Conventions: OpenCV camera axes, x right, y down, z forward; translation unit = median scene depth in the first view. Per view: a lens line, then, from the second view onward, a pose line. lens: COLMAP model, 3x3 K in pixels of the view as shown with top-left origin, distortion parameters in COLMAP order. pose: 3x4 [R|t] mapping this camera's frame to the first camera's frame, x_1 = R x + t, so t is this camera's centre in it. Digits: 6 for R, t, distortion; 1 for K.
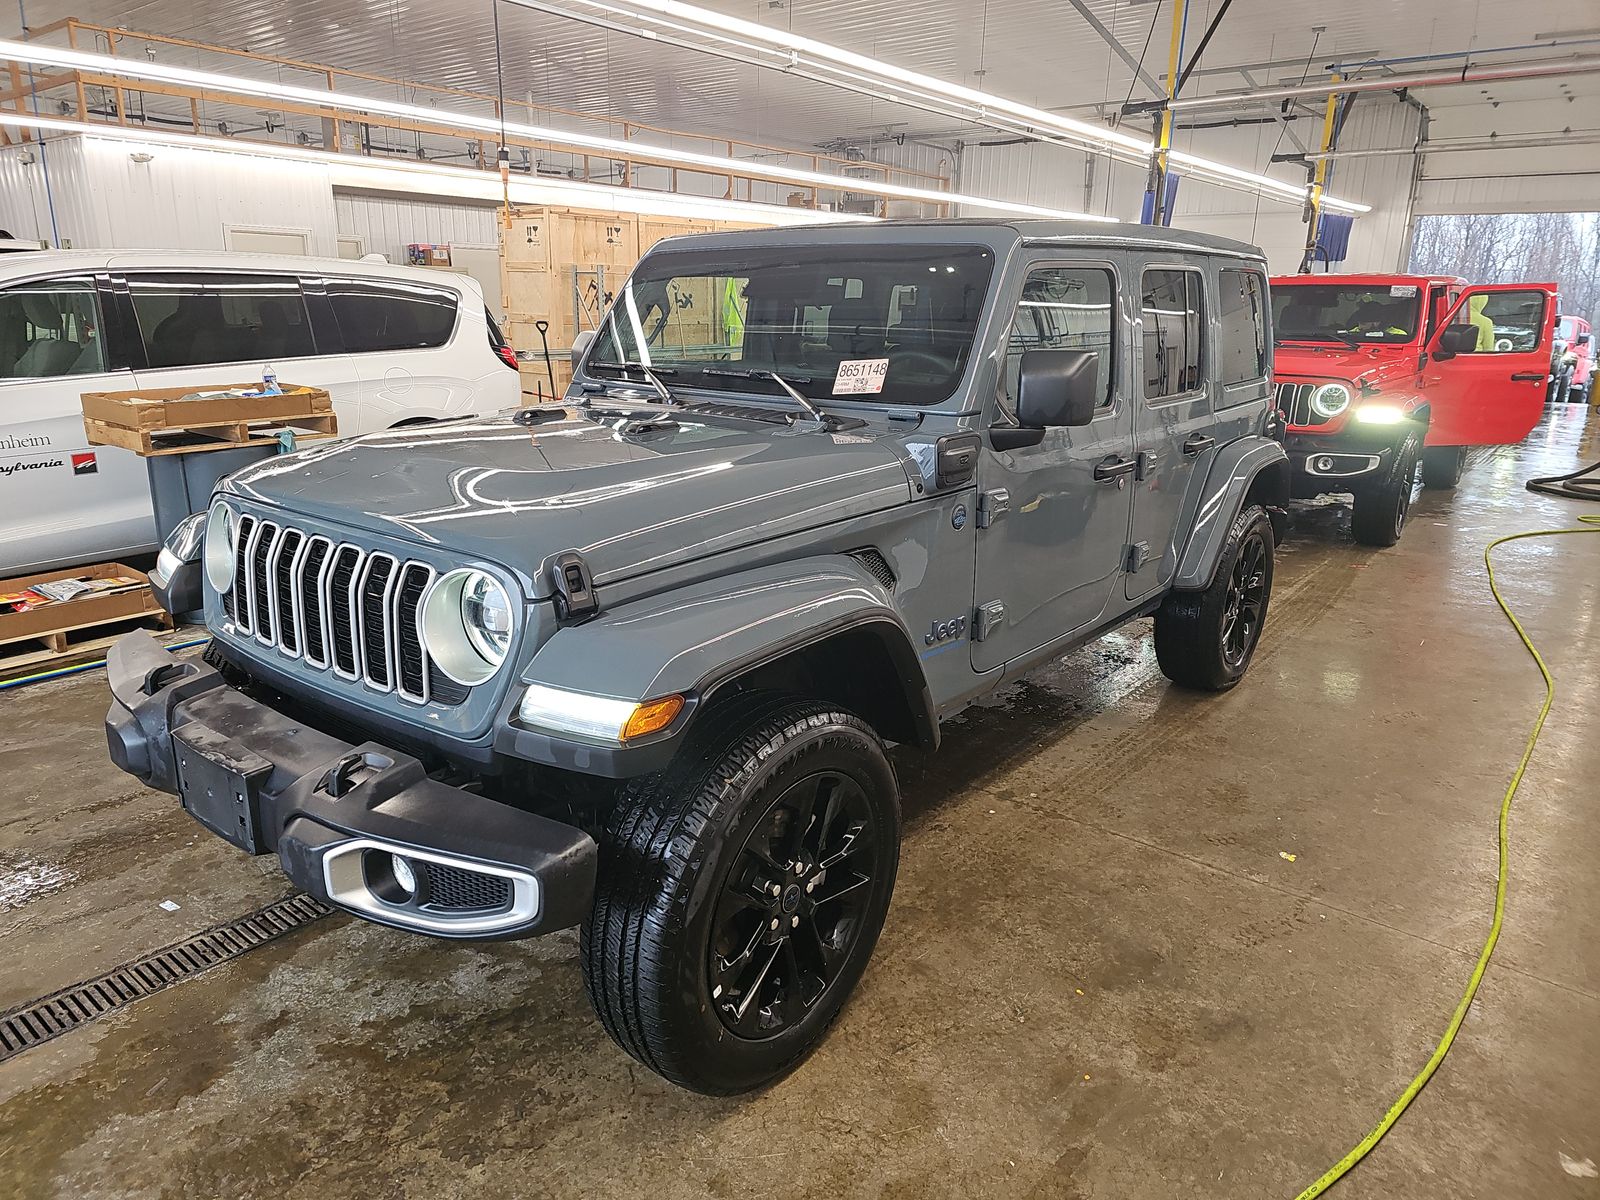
lens RADIAL K [[1066.2, 0, 800.0], [0, 1066.2, 600.0], [0, 0, 1]] dist [0.063996, -0.059554]
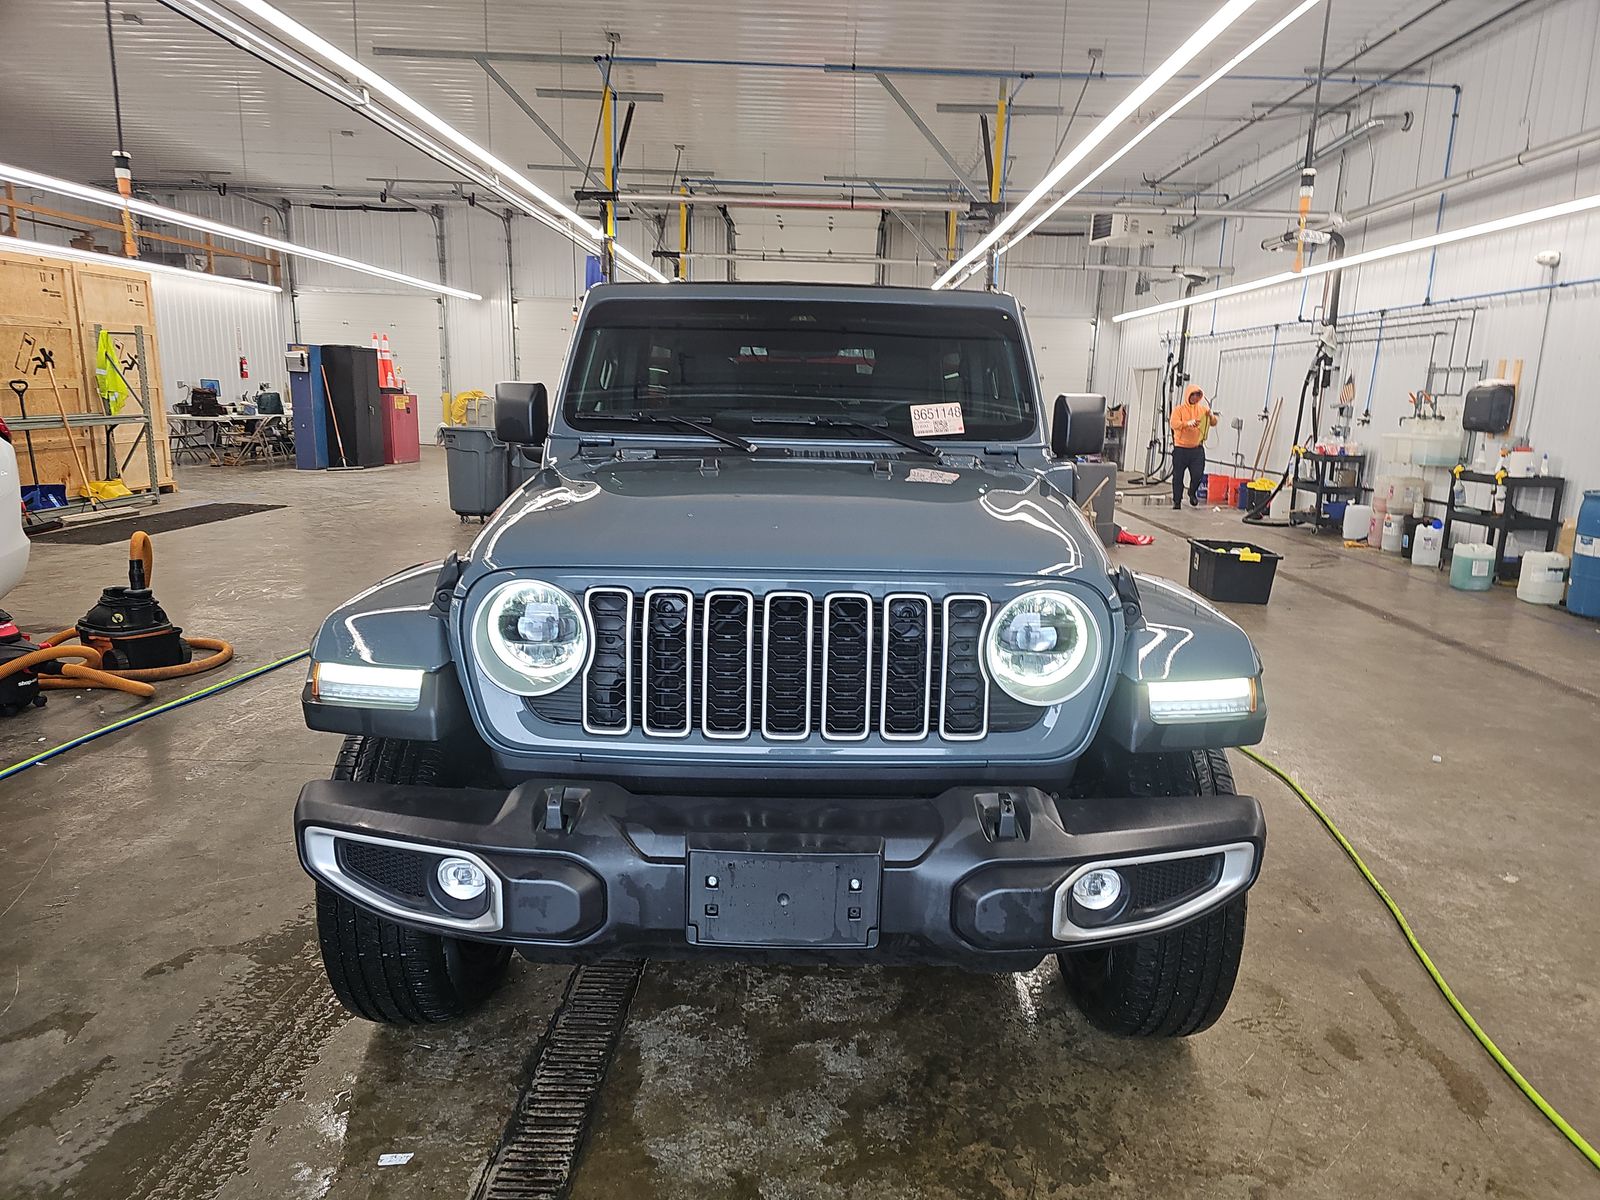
lens RADIAL K [[1054.6, 0, 822.4], [0, 1054.6, 604.0], [0, 0, 1]] dist [0.063940, -0.055733]
pose [[0.772626, -0.121318, 0.623161, -0.754525], [0.159713, 0.987146, -0.005840, -0.031032], [-0.614443, 0.104039, 0.782071, 0.230260]]
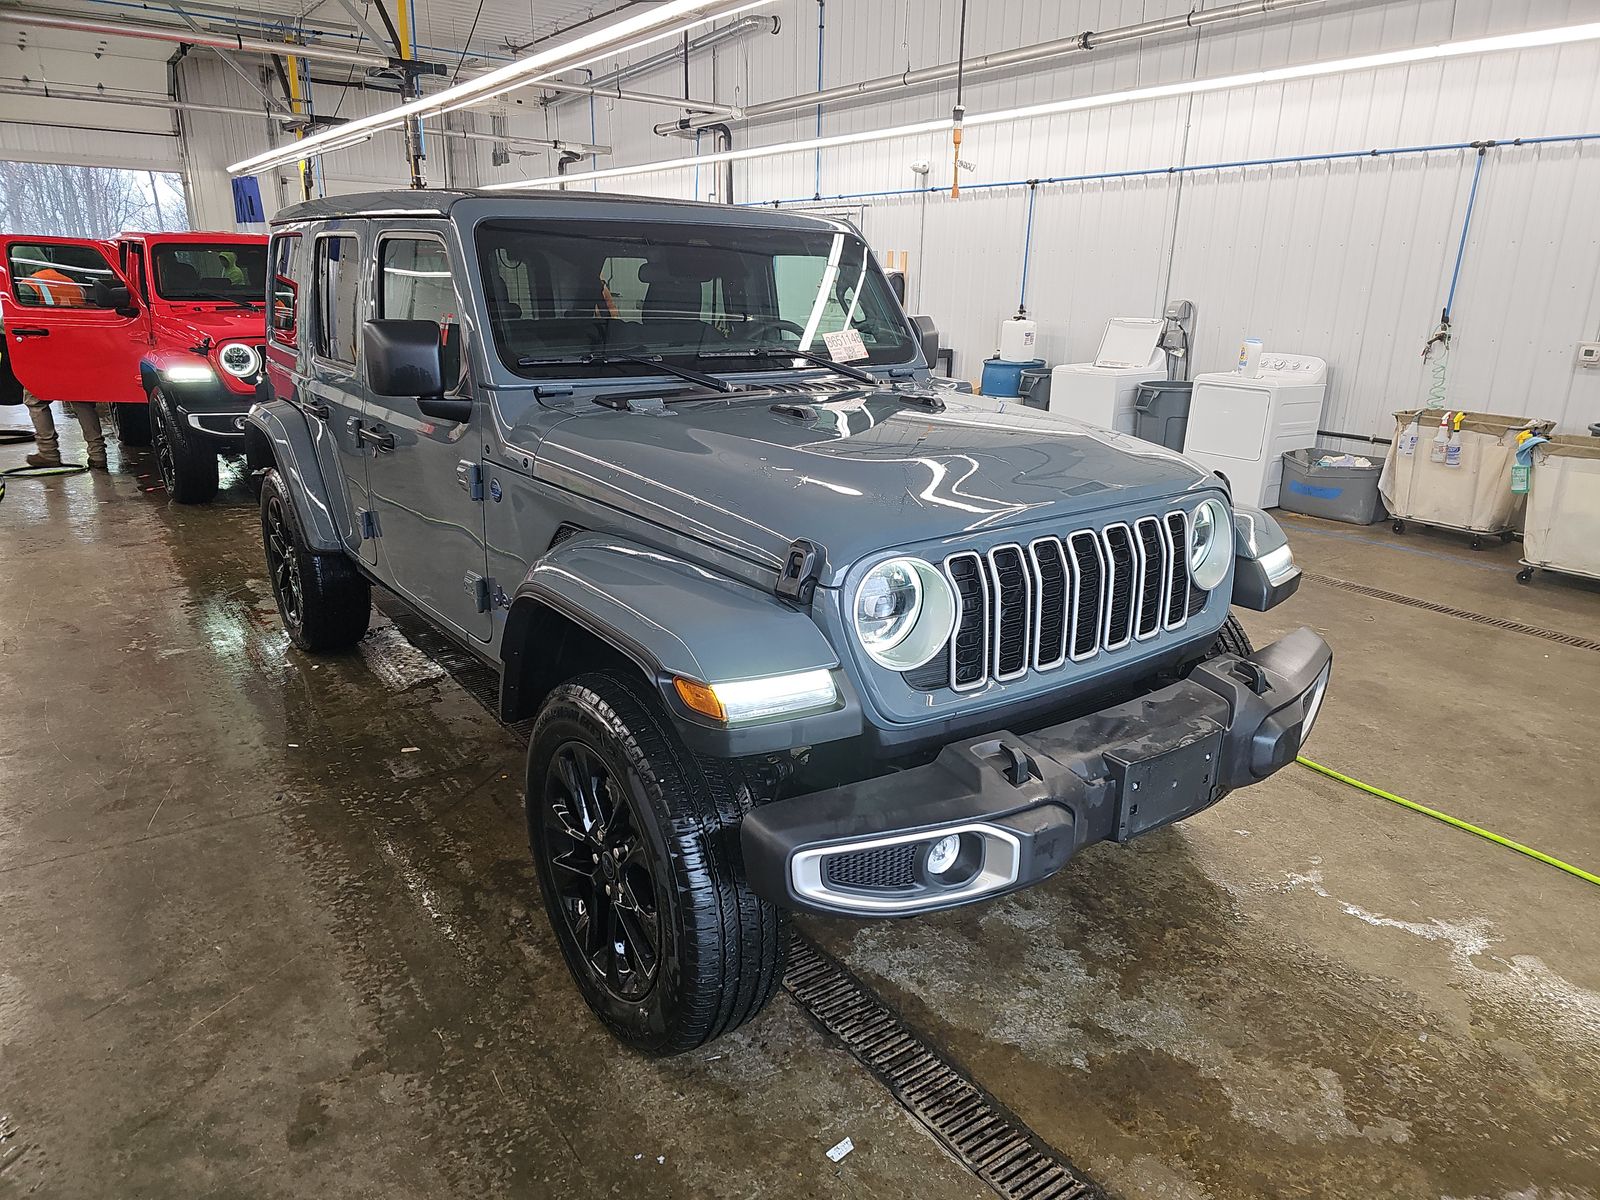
lens RADIAL K [[1054.6, 0, 822.4], [0, 1054.6, 604.0], [0, 0, 1]] dist [0.063940, -0.055733]
pose [[0.243127, -0.296525, 0.923560, -1.120671], [0.249644, 0.939183, 0.235823, -0.224643], [-0.937319, 0.173227, 0.302366, 0.728966]]
